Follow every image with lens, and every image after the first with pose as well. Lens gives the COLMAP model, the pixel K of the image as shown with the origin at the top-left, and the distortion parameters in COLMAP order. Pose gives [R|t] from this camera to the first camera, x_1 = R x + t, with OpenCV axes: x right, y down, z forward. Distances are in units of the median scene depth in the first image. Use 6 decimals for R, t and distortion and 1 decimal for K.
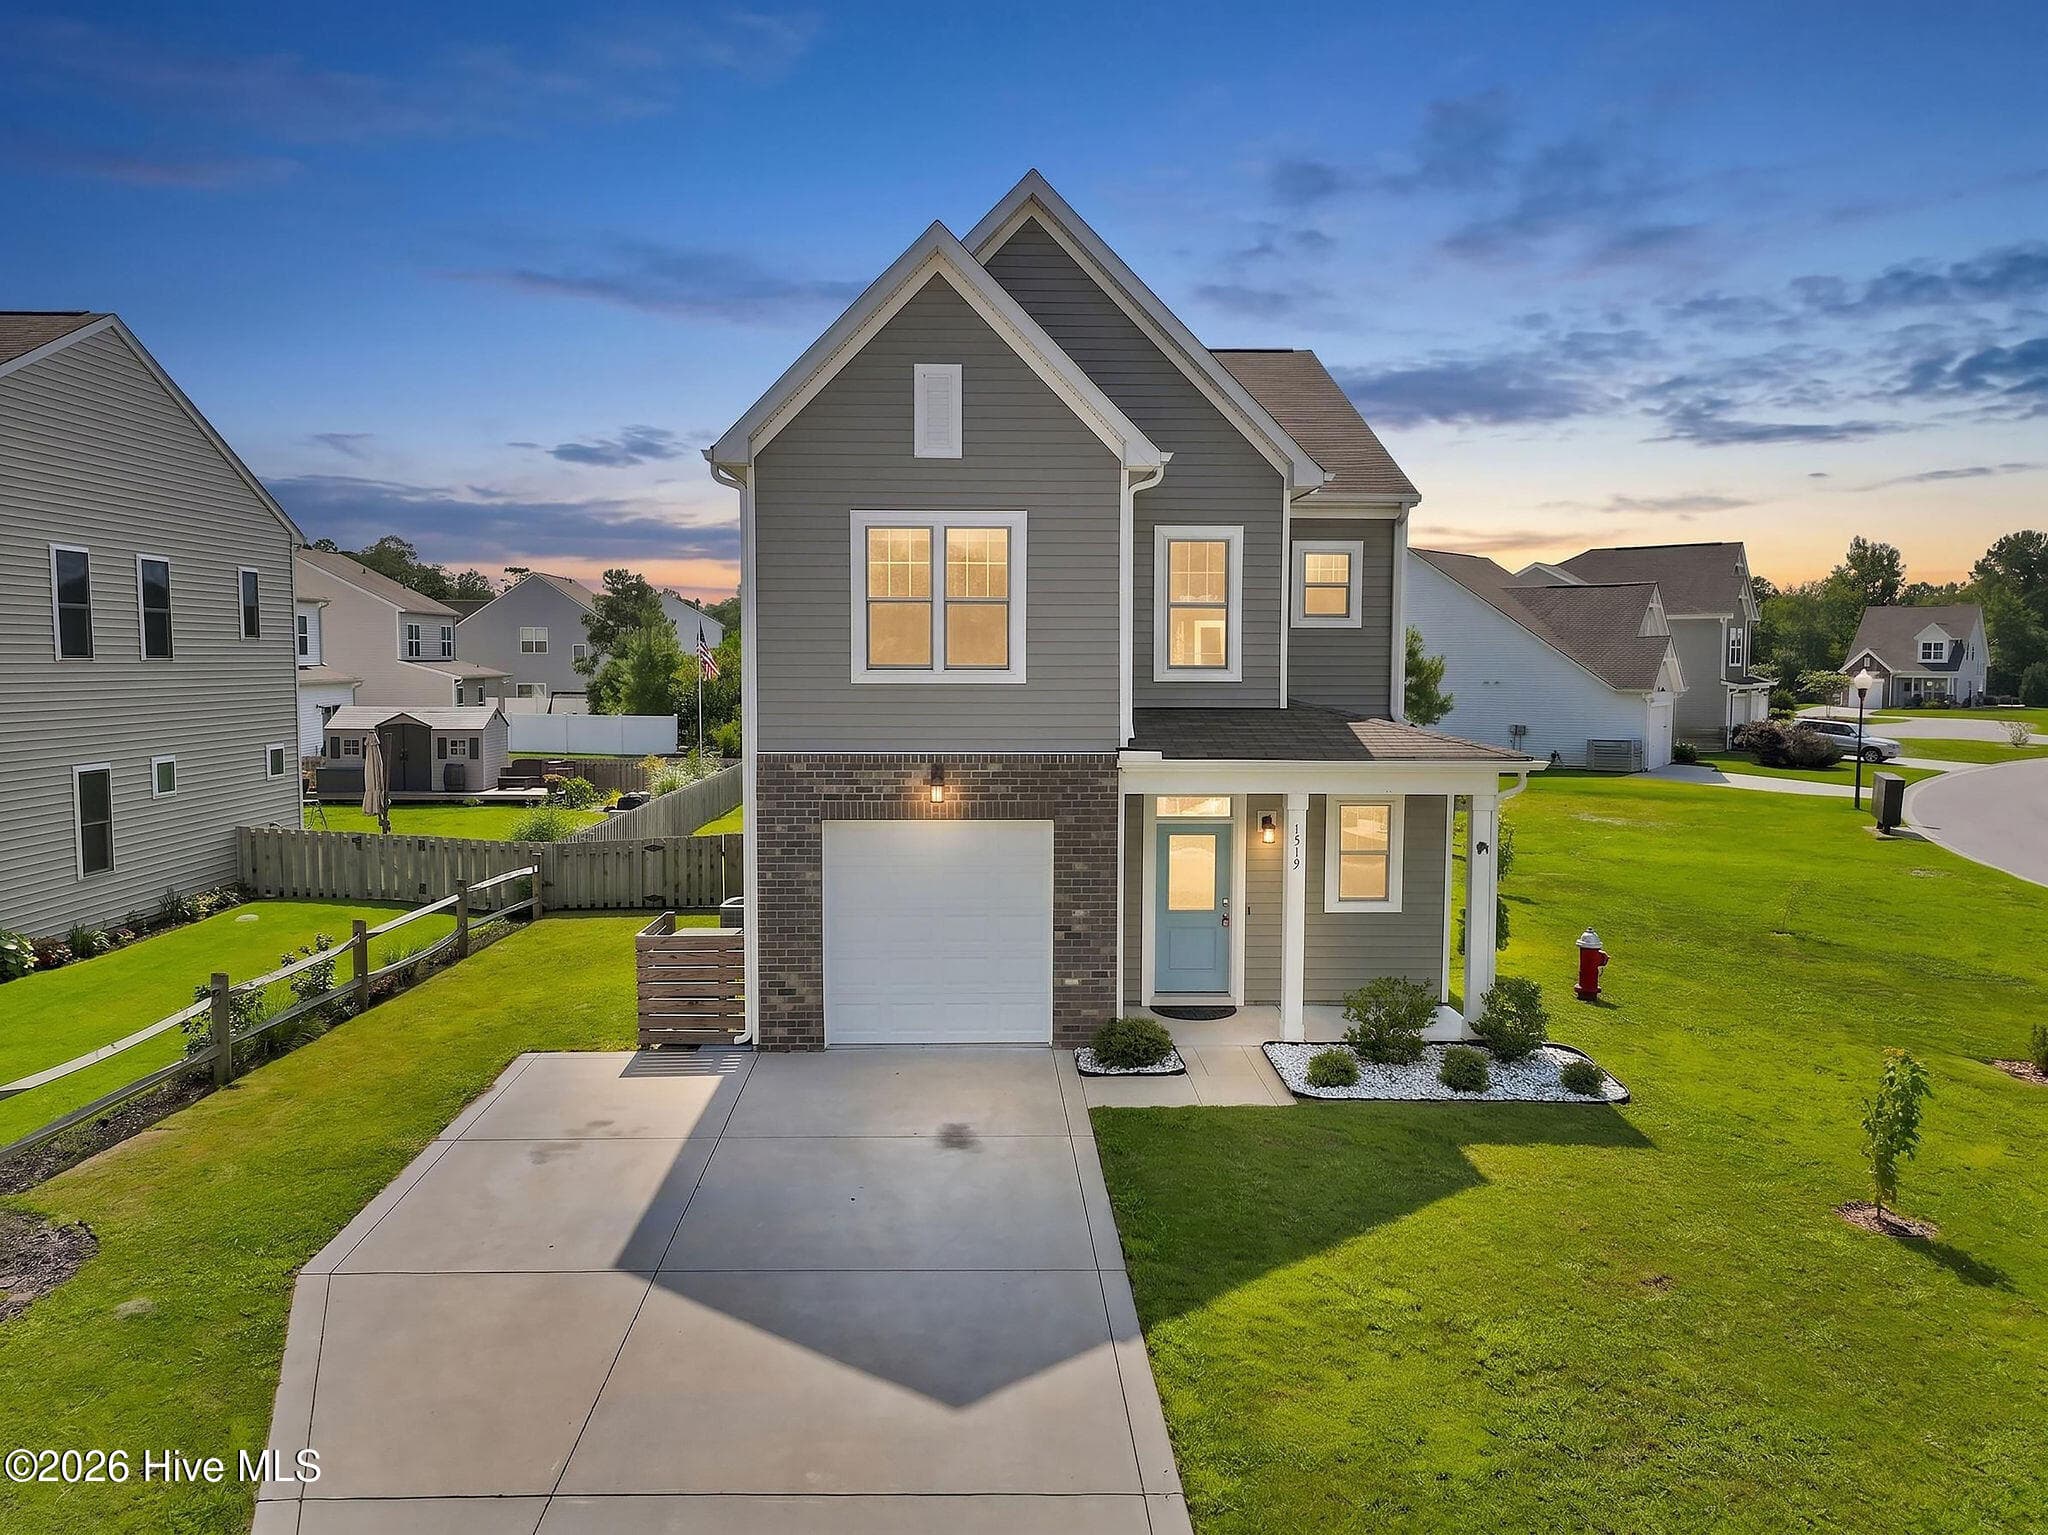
lens RADIAL K [[1432.6, 0, 1028.2], [0, 1432.6, 768.8], [0, 0, 1]] dist [0.011842, -0.002343]
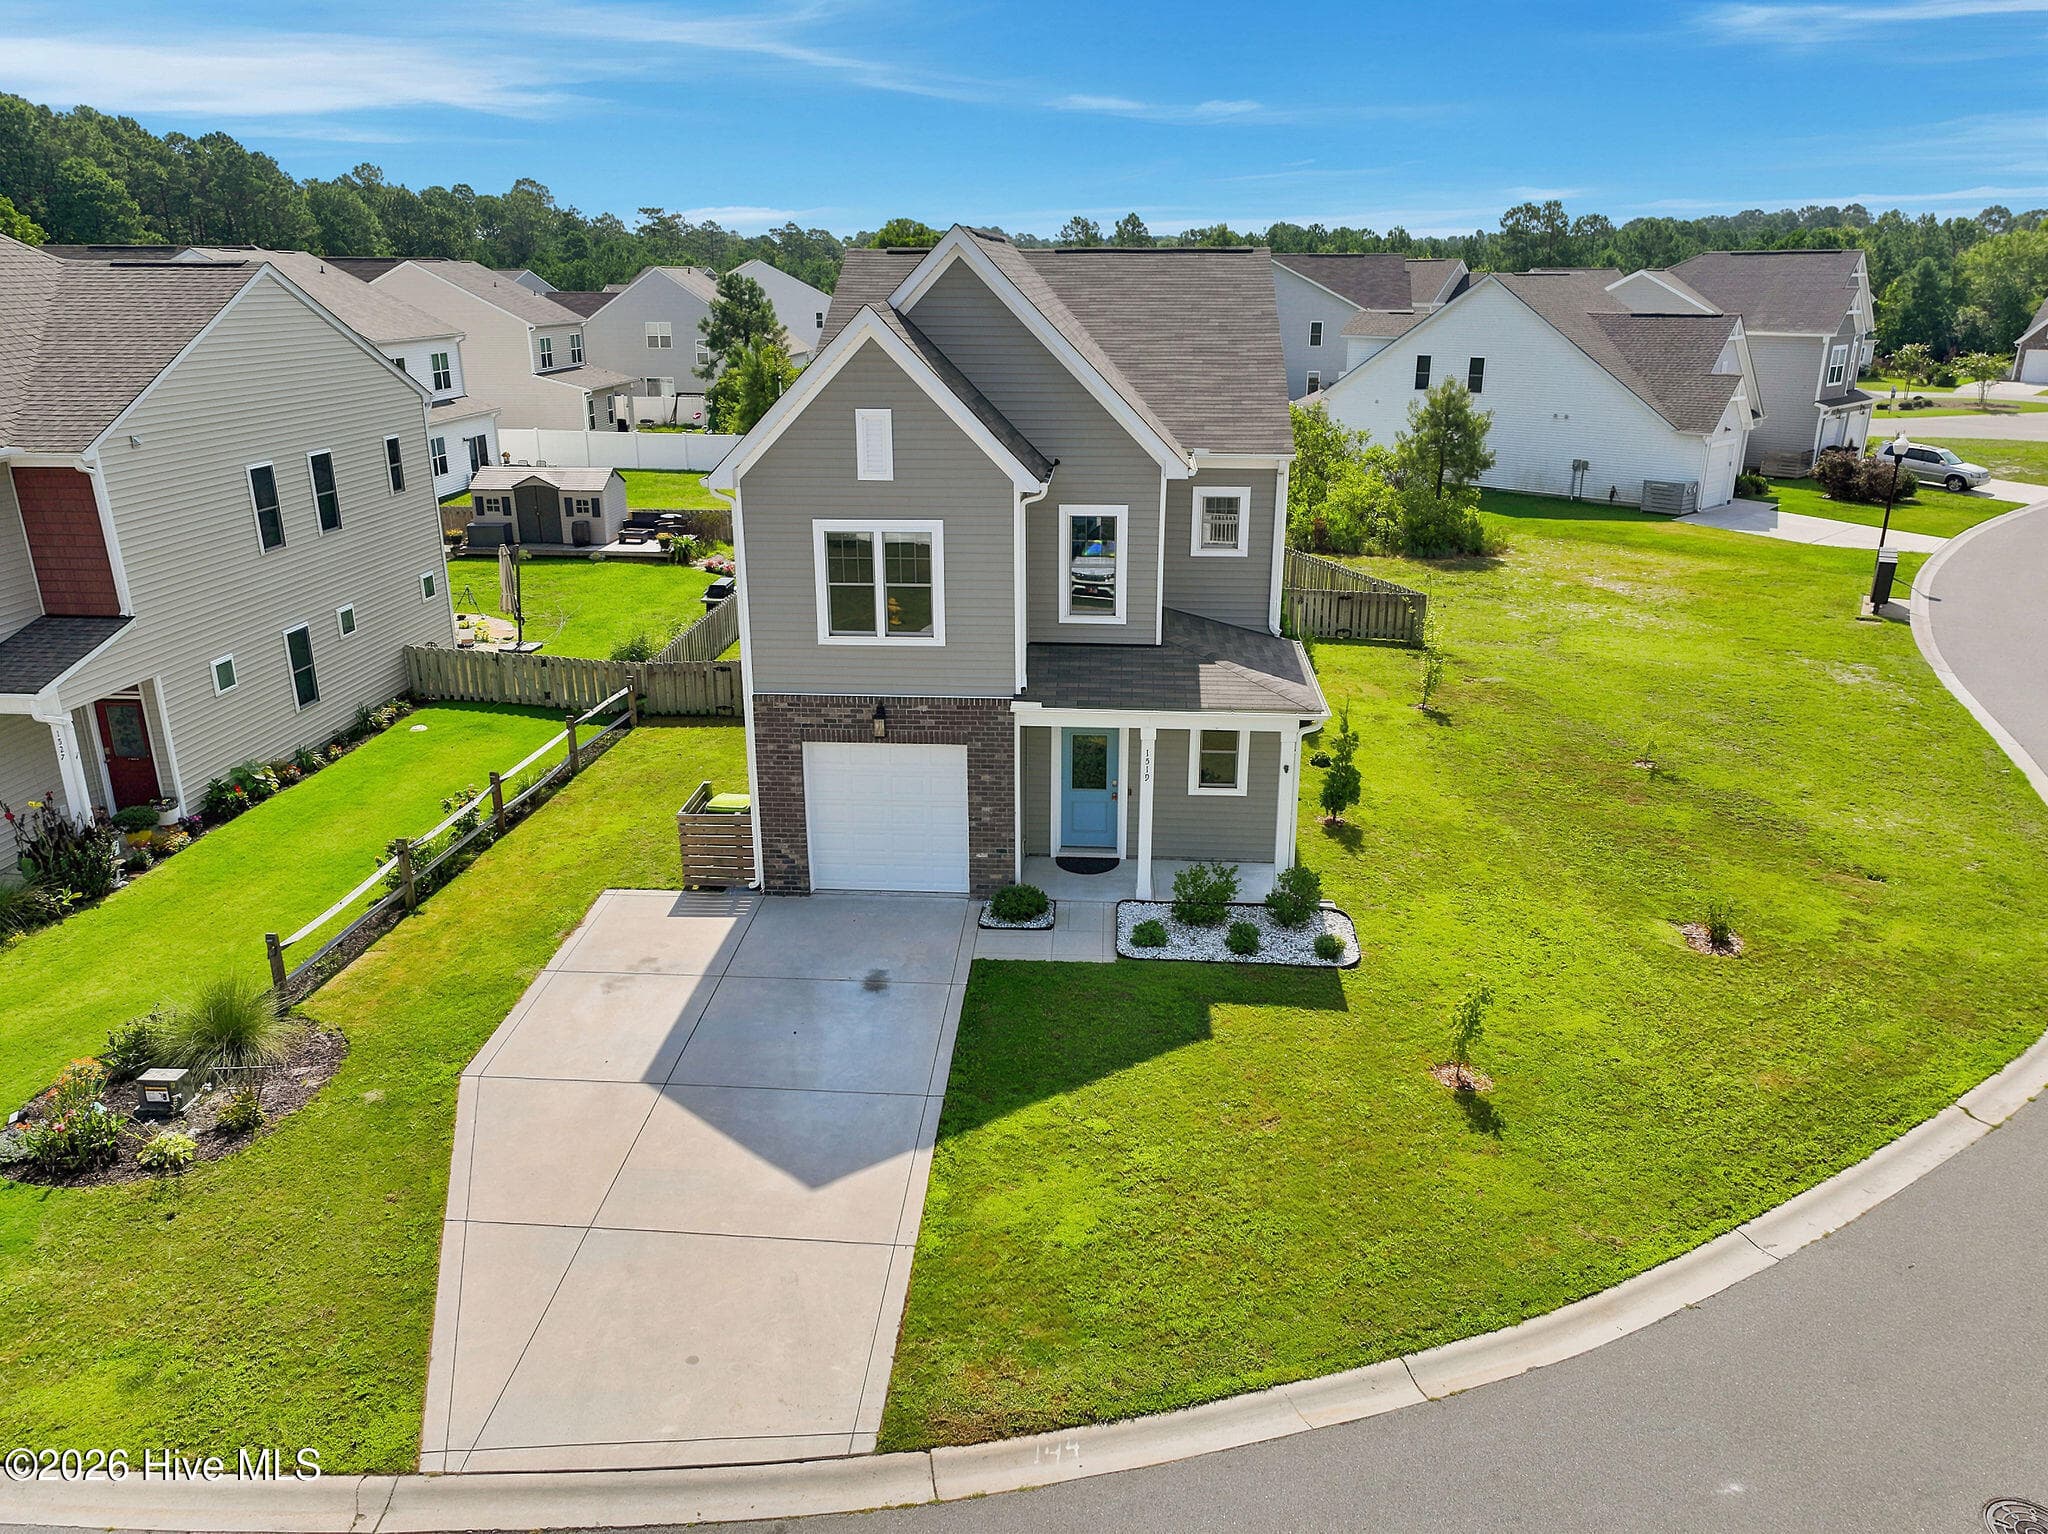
lens RADIAL K [[1432.6, 0, 1027.3], [0, 1432.6, 760.2], [0, 0, 1]] dist [0.011842, -0.002343]
pose [[0.994475, 0.029239, -0.100819, 0.212964], [-0.003262, 0.968568, 0.248726, -0.289891], [0.104922, -0.247023, 0.963312, -0.318227]]
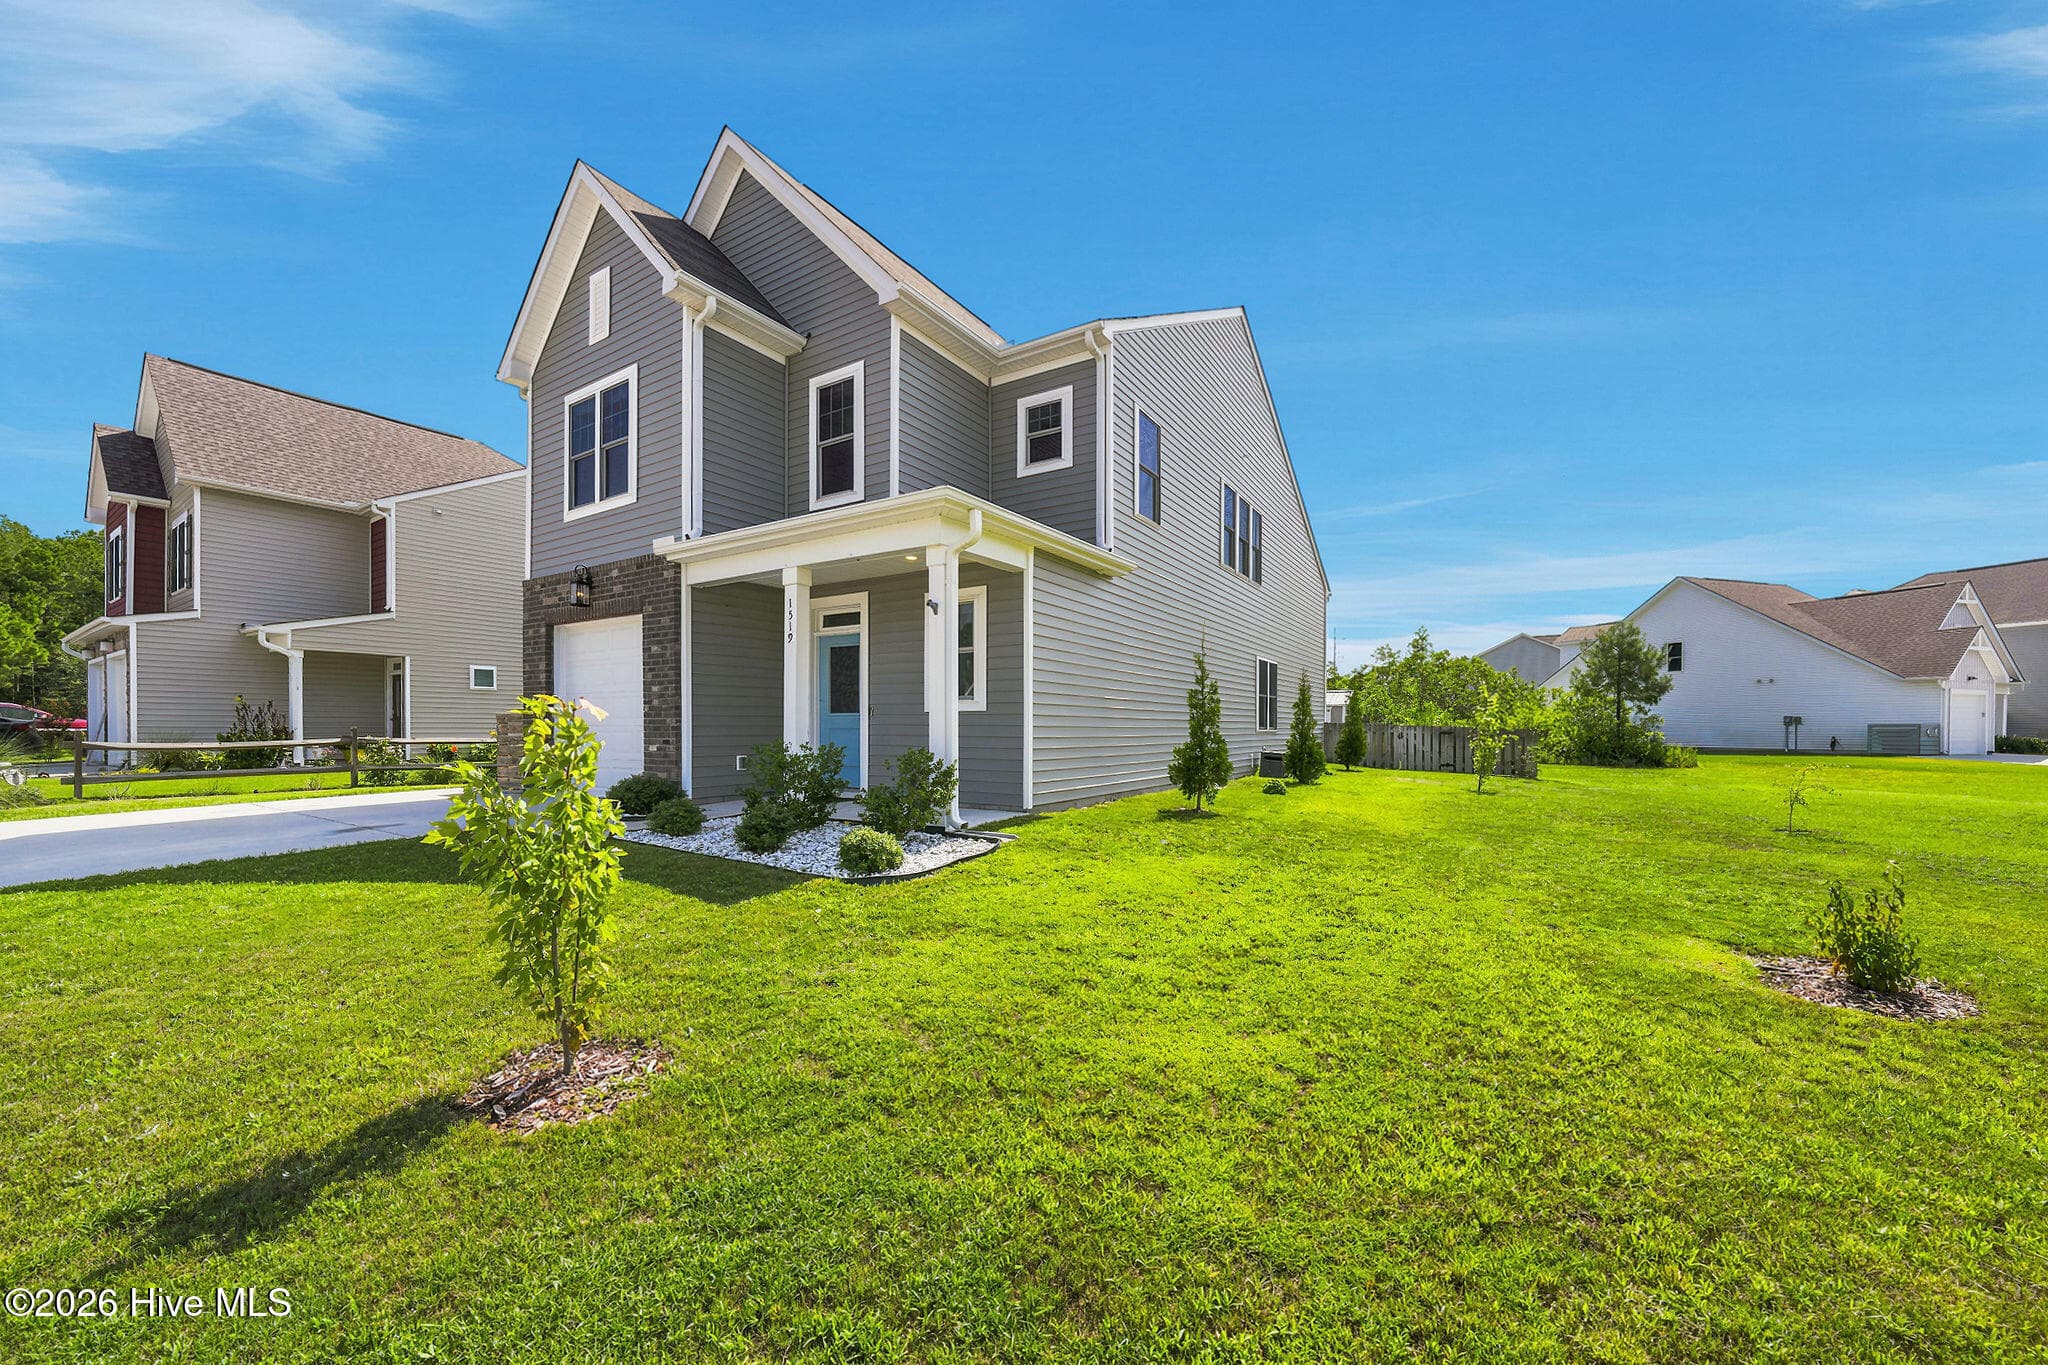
lens RADIAL K [[753.4, 0, 1041.4], [0, 753.4, 741.7], [0, 0, 1]] dist [-0.015023, 0.001621]
pose [[0.832841, 0.009392, -0.553433, 0.640467], [-0.041497, 0.998102, -0.045509, 0.158481], [0.551955, 0.060868, 0.831649, 0.664015]]
